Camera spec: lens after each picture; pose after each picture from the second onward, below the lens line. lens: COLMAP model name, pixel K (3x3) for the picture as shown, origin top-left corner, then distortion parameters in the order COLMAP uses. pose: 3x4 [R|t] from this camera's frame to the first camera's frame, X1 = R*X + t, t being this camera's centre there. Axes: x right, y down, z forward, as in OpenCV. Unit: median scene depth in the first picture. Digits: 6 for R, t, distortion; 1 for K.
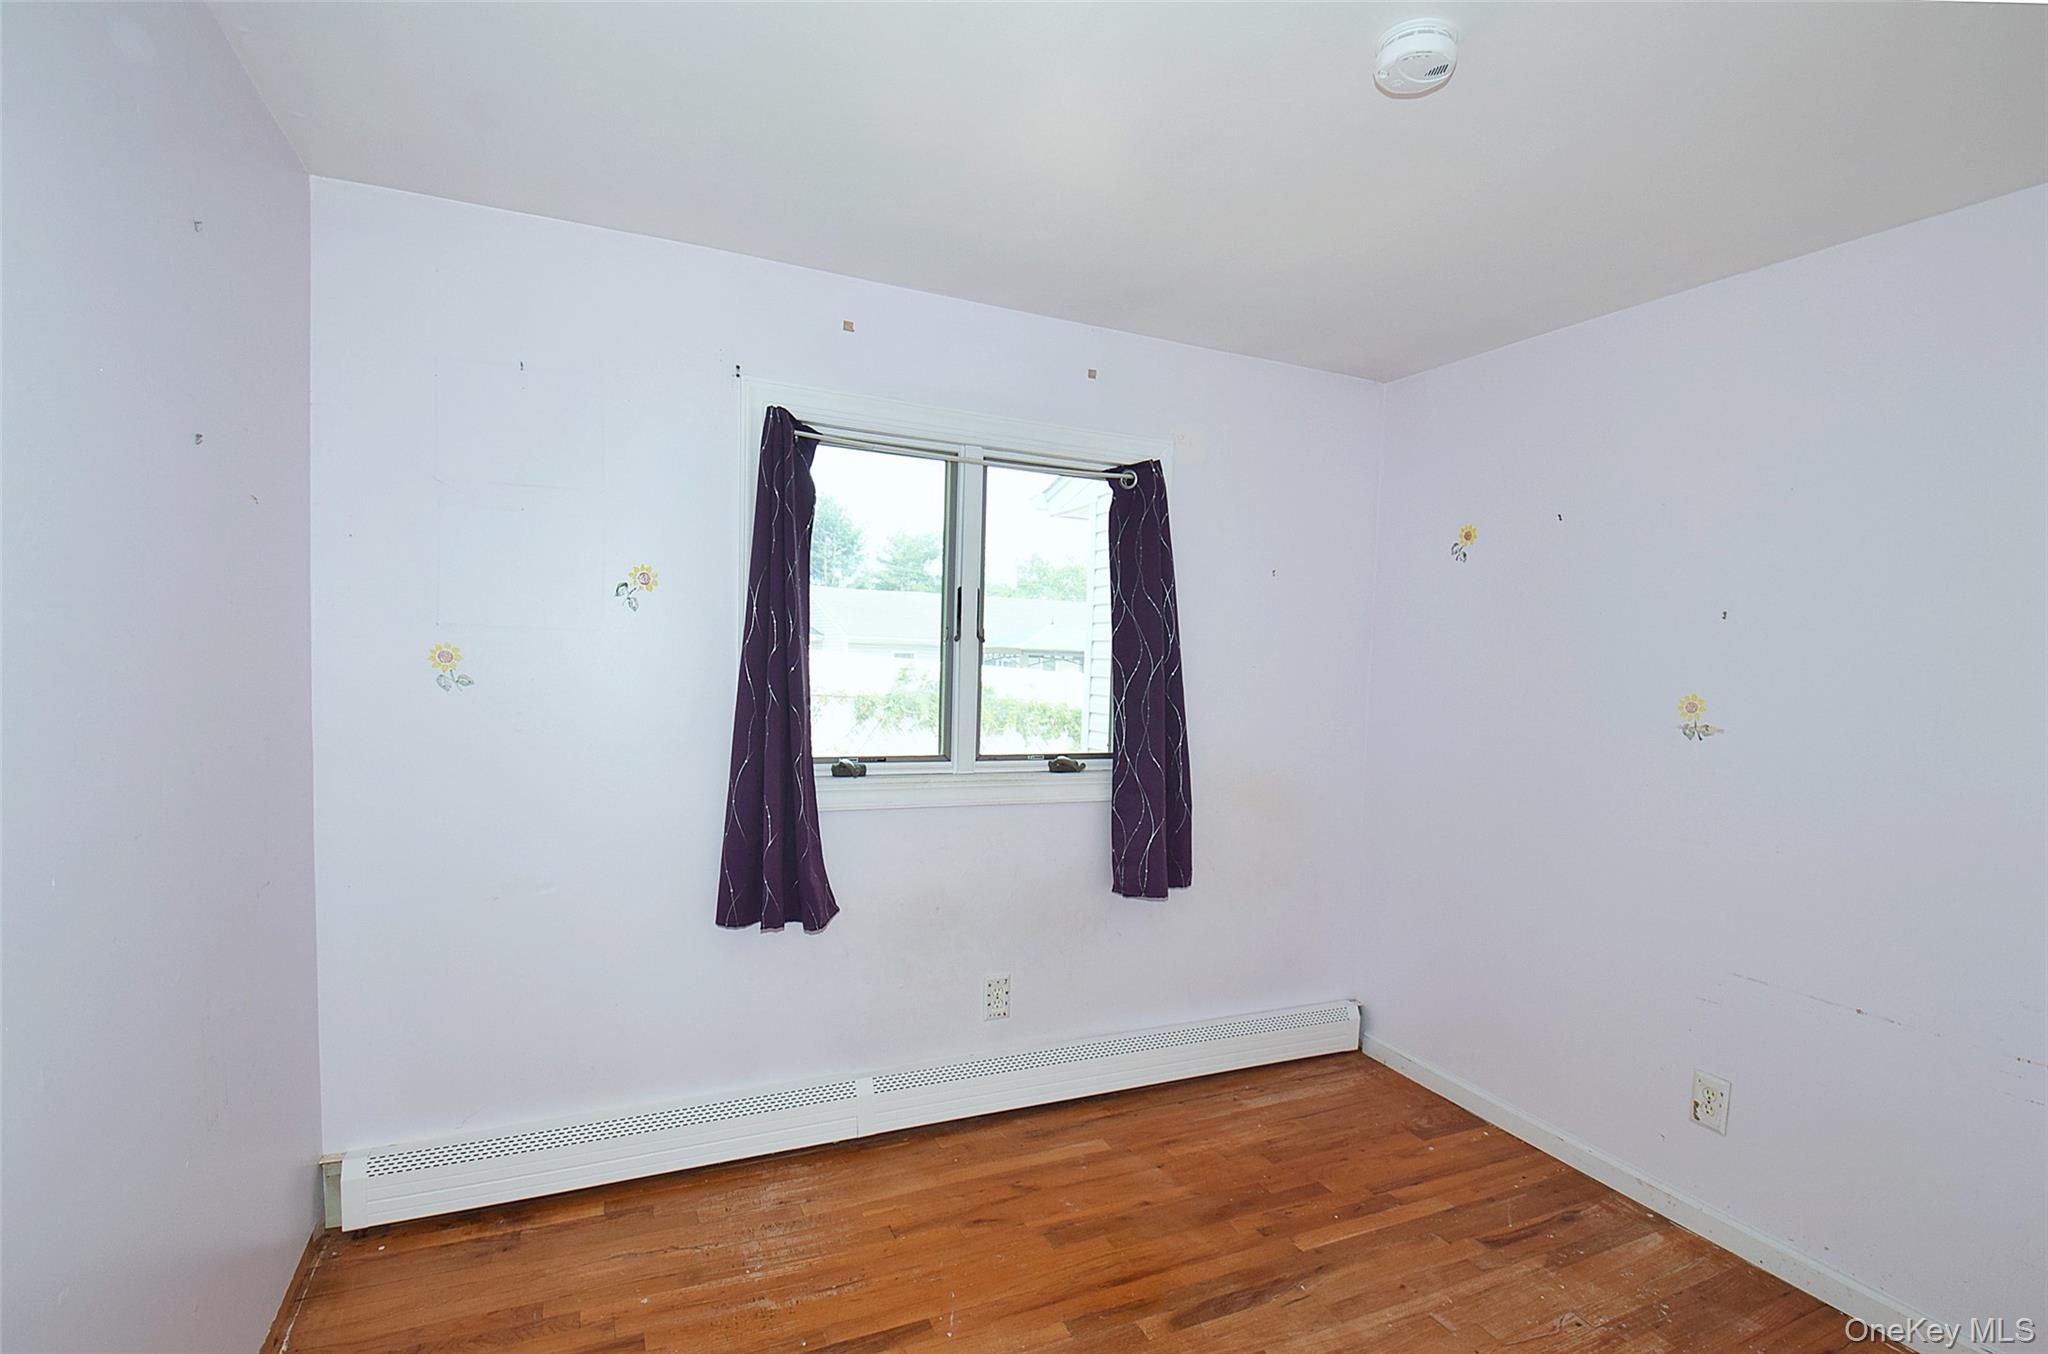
lens RADIAL K [[923.3, 0, 1016.1], [0, 923.3, 718.2], [0, 0, 1]] dist [0.001346, -0.024216]
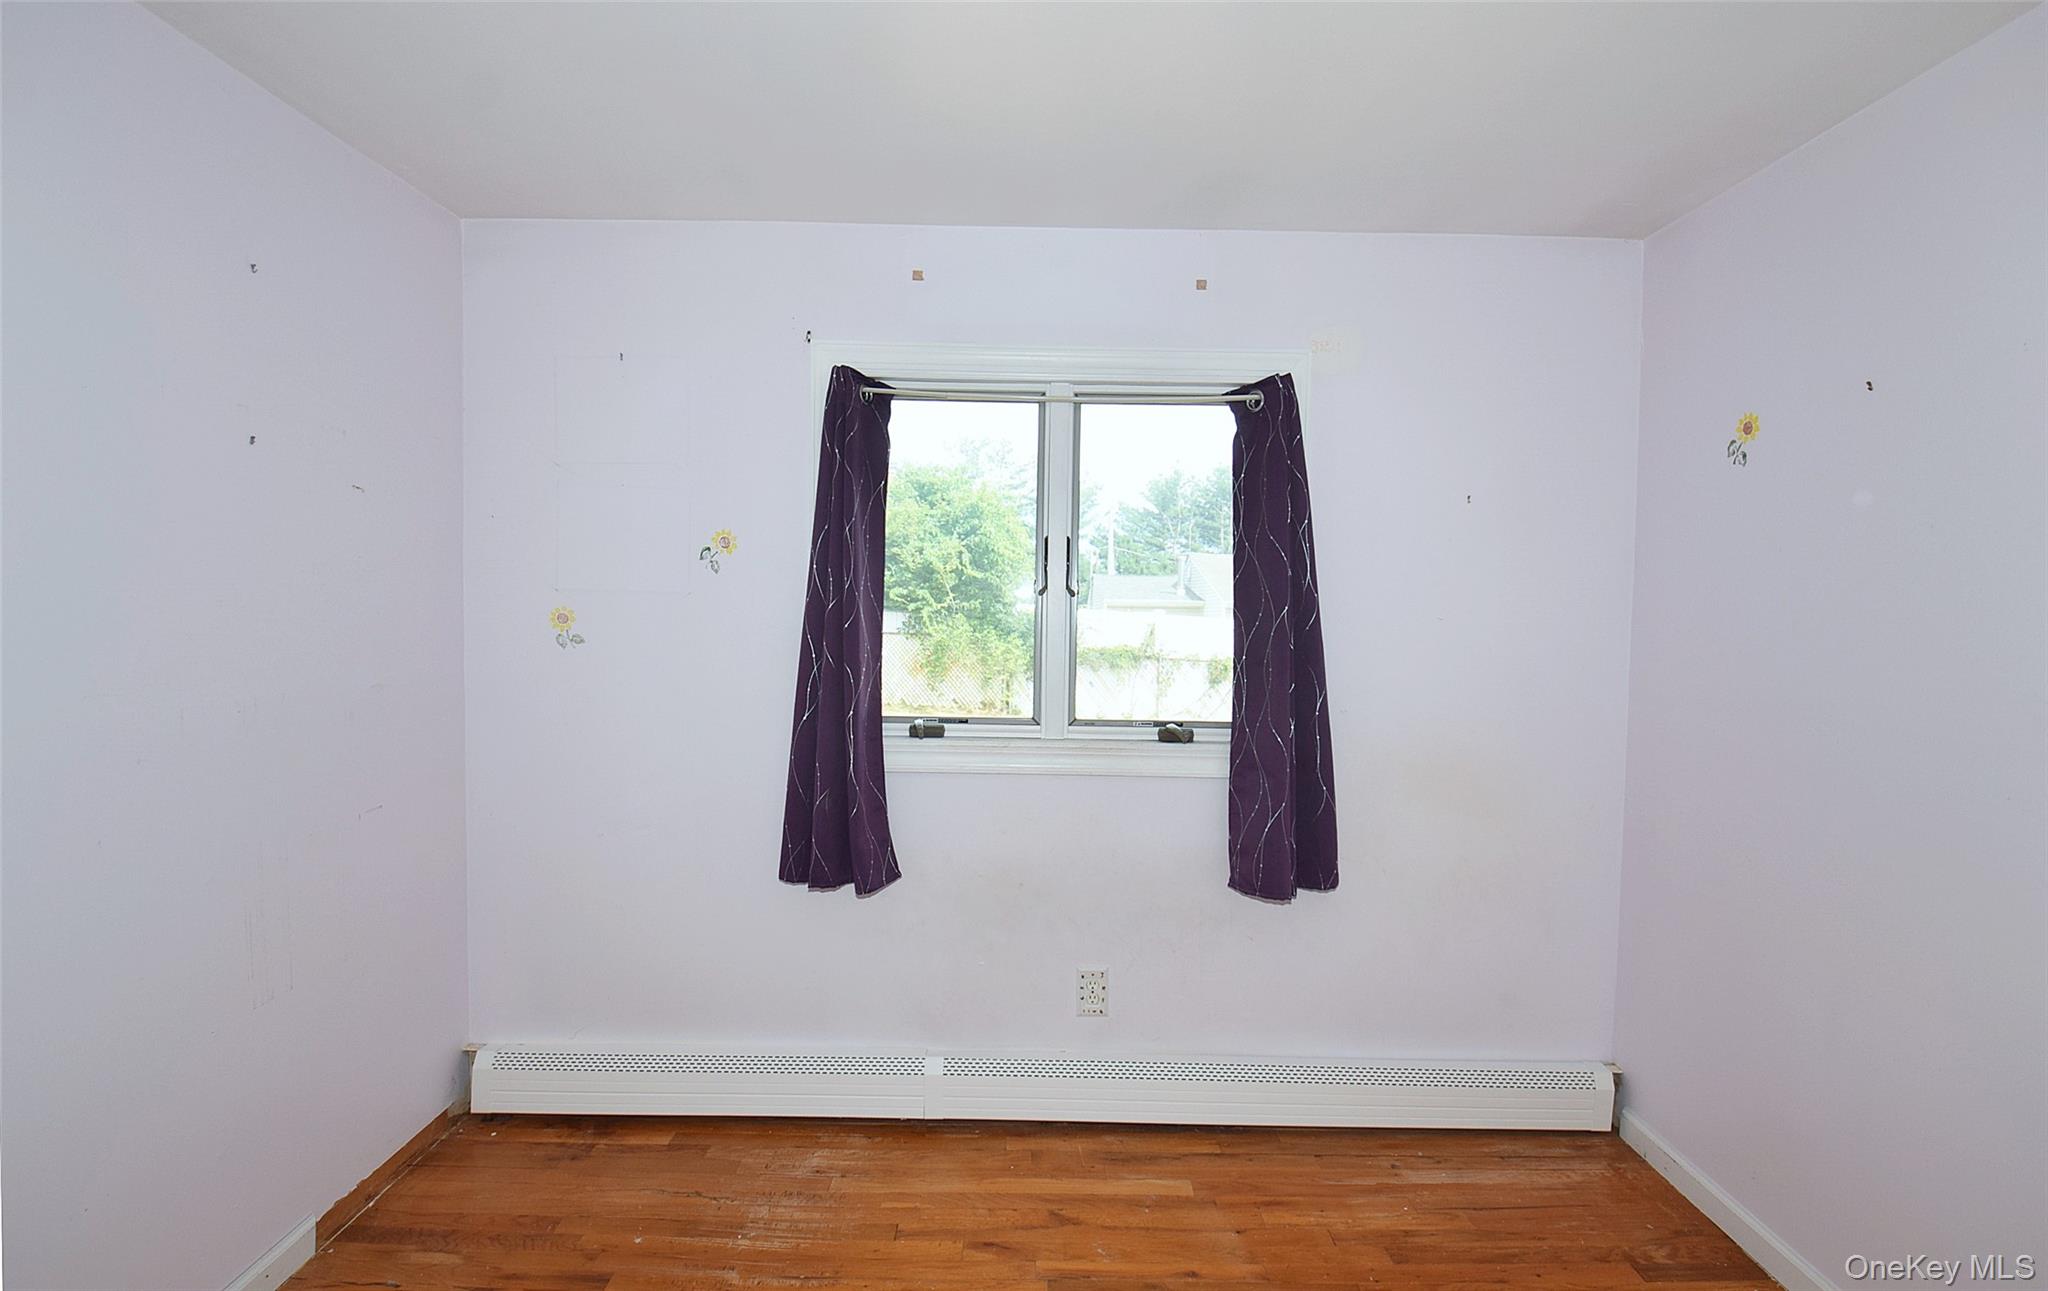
lens RADIAL K [[905.5, 0, 1017.6], [0, 905.5, 653.1], [0, 0, 1]] dist [0.000058, -0.022491]
pose [[0.913530, -0.000513, -0.406771, 0.285451], [-0.012607, 0.999483, -0.029575, 0.001786], [0.406576, 0.032146, 0.913051, 0.169136]]
